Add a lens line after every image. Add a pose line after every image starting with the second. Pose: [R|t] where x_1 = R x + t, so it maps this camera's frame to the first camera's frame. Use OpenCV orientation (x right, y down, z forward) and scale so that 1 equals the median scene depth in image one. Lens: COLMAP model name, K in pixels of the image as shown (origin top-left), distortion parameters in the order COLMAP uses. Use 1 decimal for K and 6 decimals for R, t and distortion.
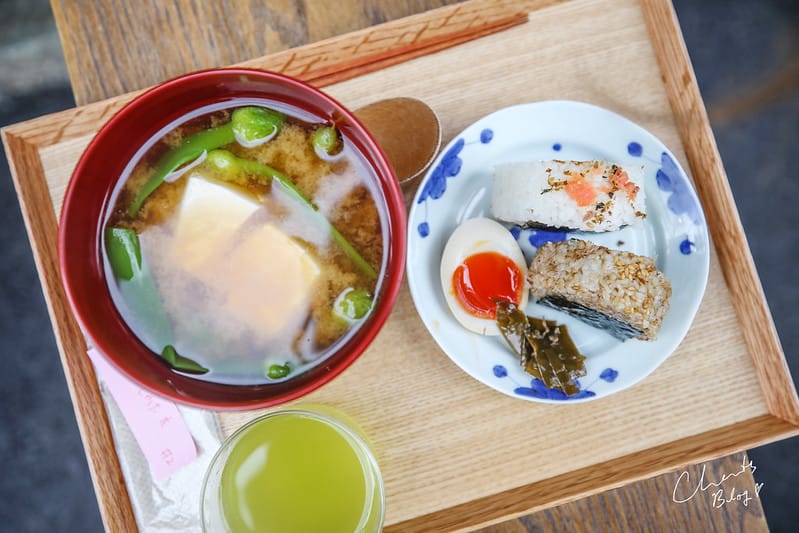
lens RADIAL K [[740.3, 0, 399.5], [0, 740.3, 266.5], [0, 0, 1]] dist [0.024491, 0.003676]
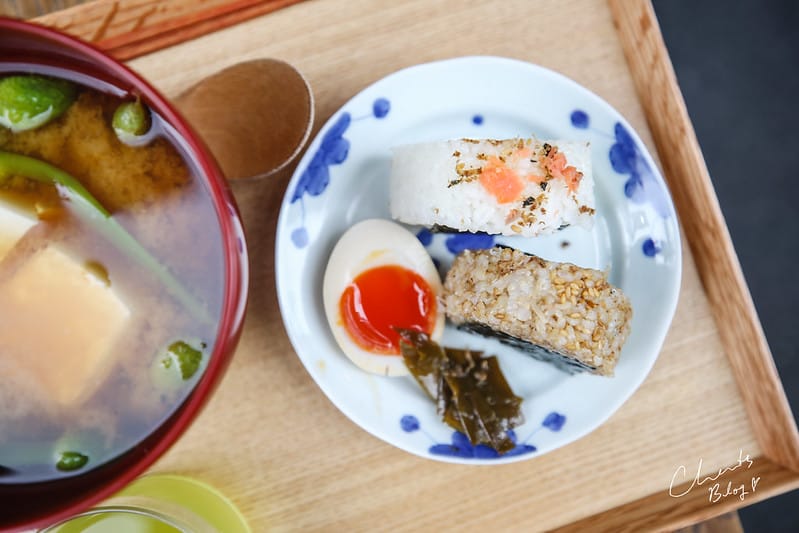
lens RADIAL K [[740.3, 0, 399.5], [0, 740.3, 266.5], [0, 0, 1]] dist [0.024491, 0.003676]
pose [[0.998713, -0.039997, 0.031176, 0.107023], [0.038893, 0.998621, 0.035255, -0.043423], [-0.032544, -0.033998, 0.998892, 0.254881]]
